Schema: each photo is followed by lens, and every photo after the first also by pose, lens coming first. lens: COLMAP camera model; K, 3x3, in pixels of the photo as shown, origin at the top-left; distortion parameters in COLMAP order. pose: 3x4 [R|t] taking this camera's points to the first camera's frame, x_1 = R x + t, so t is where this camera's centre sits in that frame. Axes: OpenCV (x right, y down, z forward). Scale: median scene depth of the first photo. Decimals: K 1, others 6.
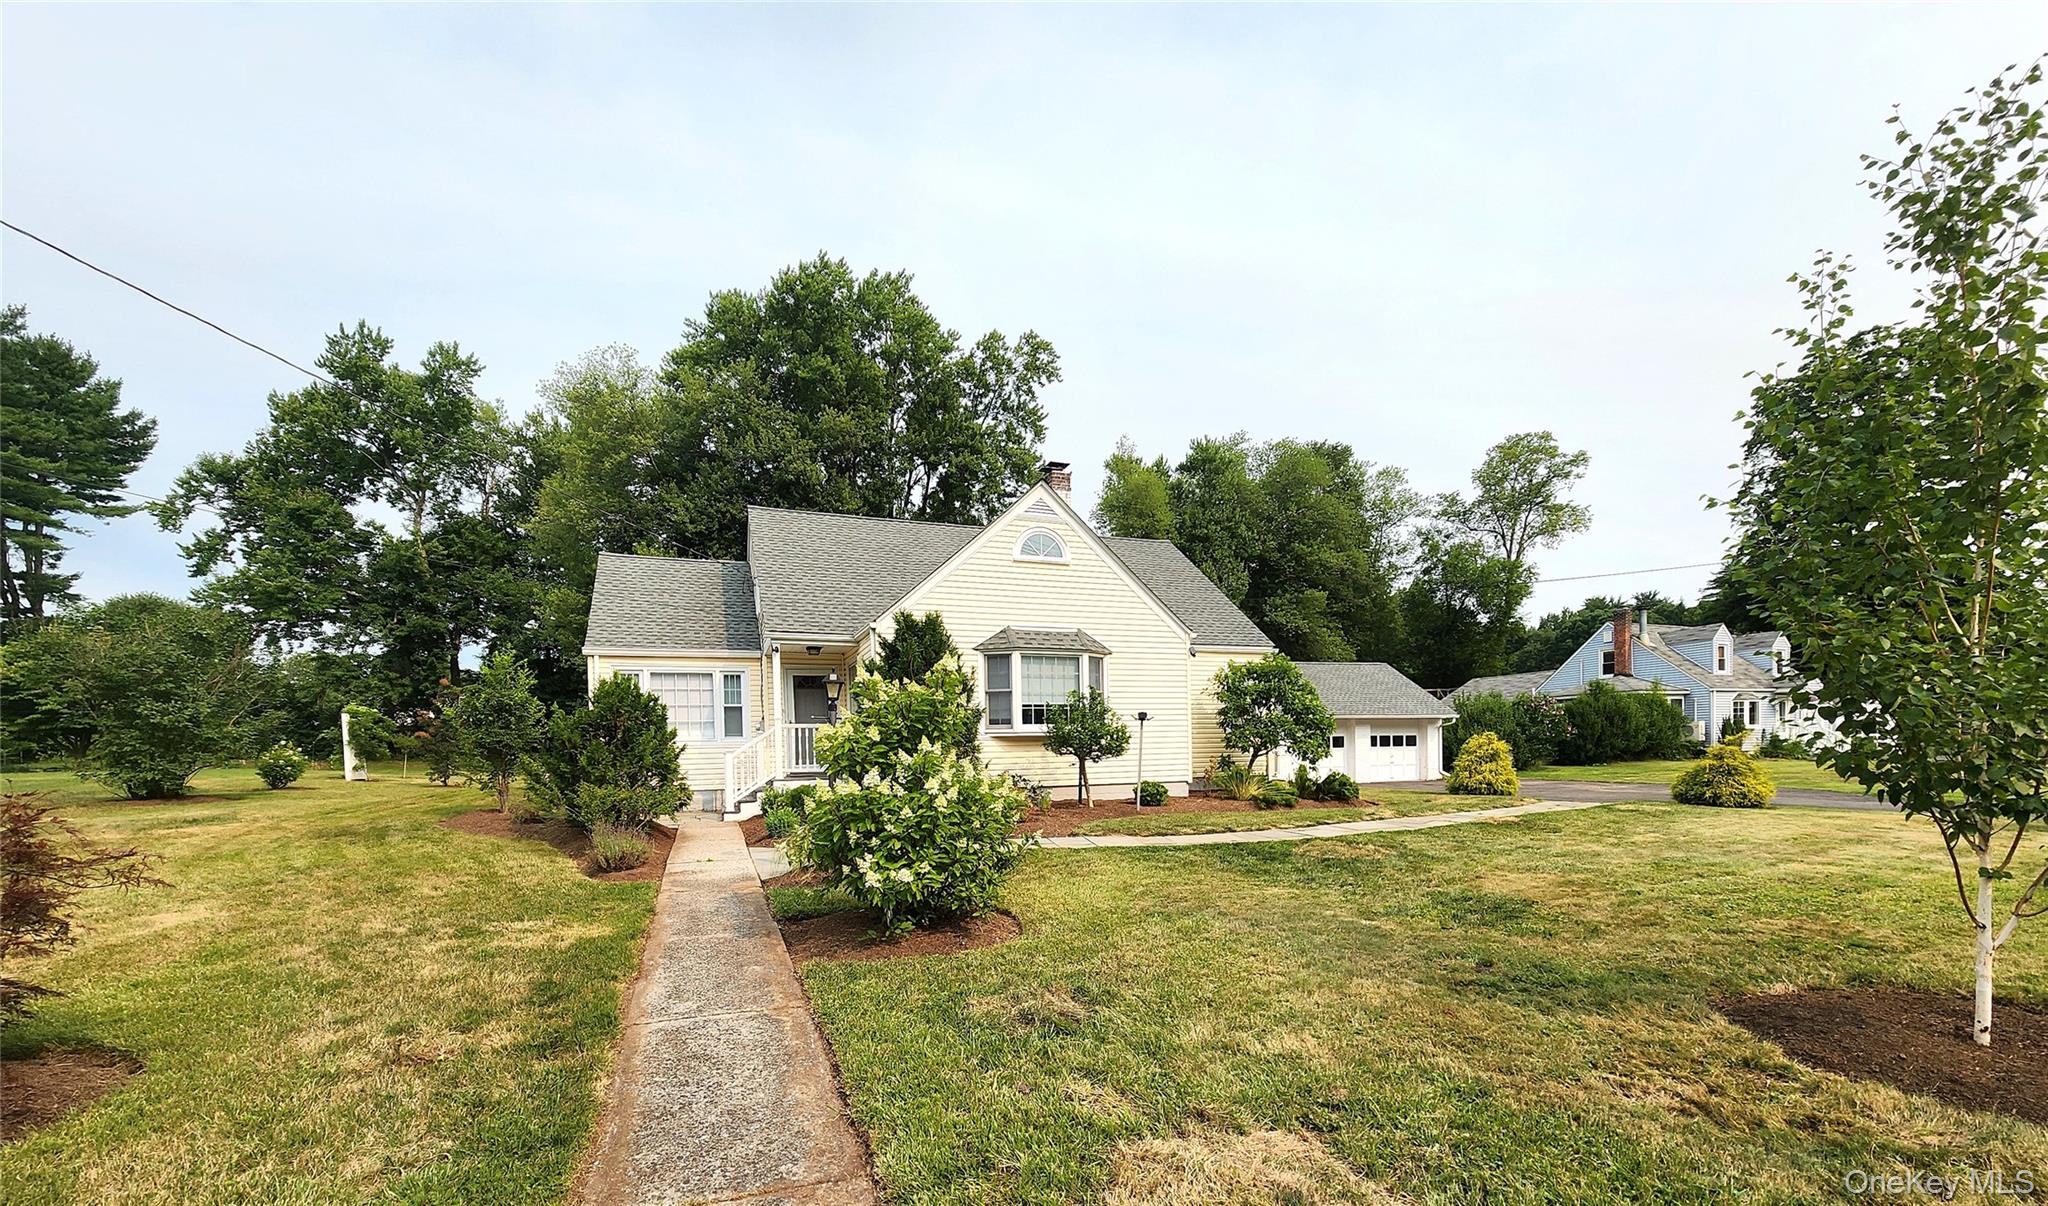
lens RADIAL K [[1168.8, 0, 1044.0], [0, 1168.8, 669.4], [0, 0, 1]] dist [0.003259, 0.000811]
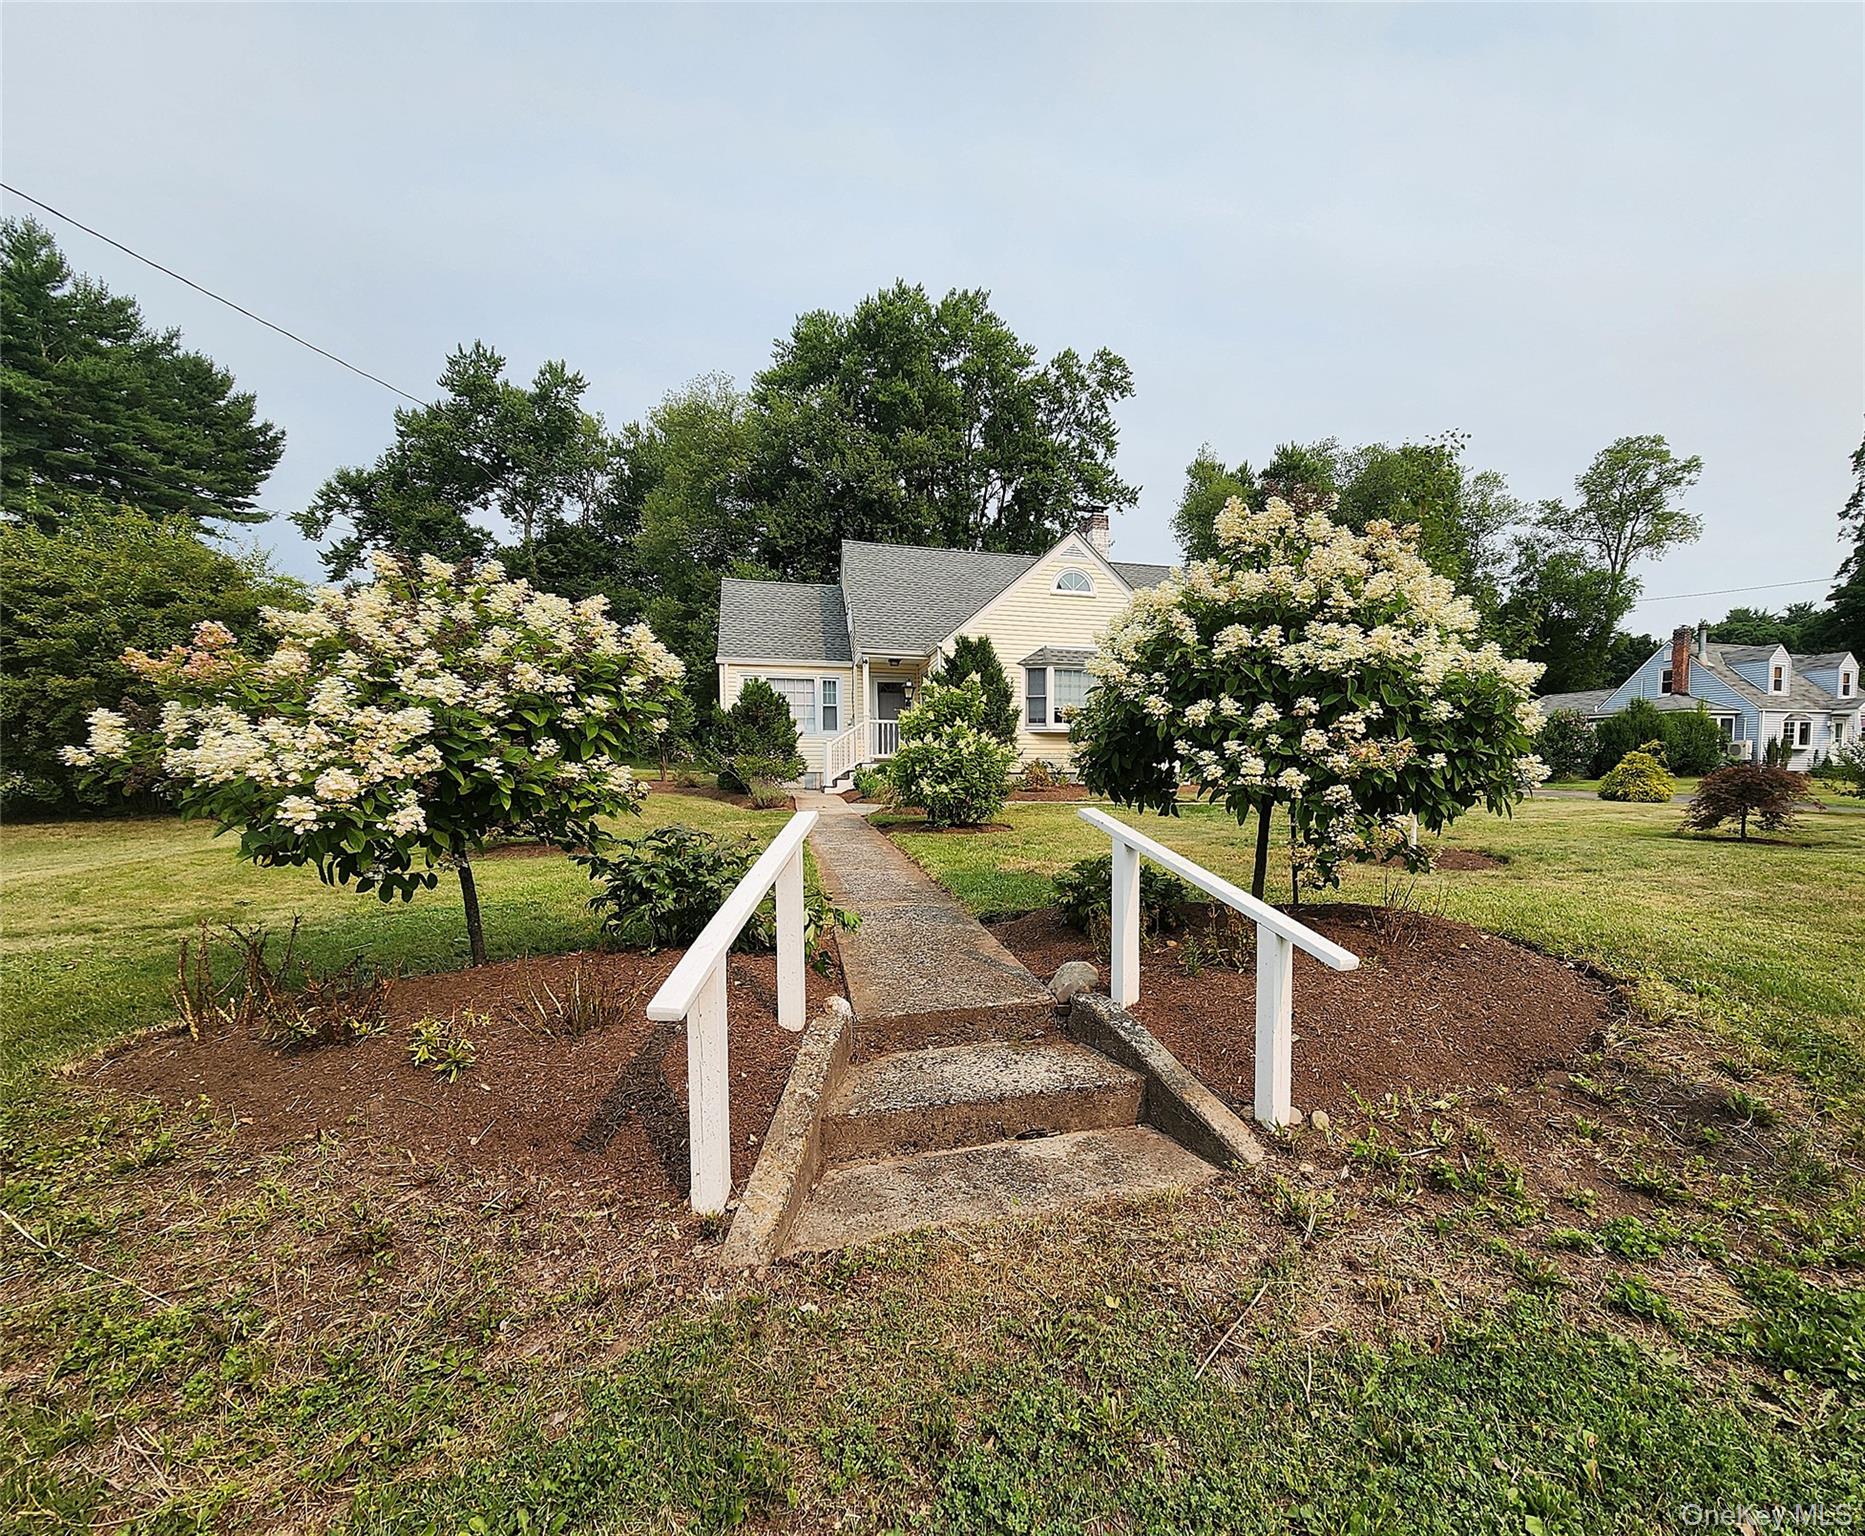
lens RADIAL K [[1499.5, 0, 932.5], [0, 1499.5, 768.0], [0, 0, 1]] dist [-0.004405, -0.006608]
pose [[0.986460, 0.024917, -0.162098, 0.060783], [-0.014926, 0.997929, 0.062567, -0.002335], [0.163322, -0.059300, 0.984789, -0.332266]]
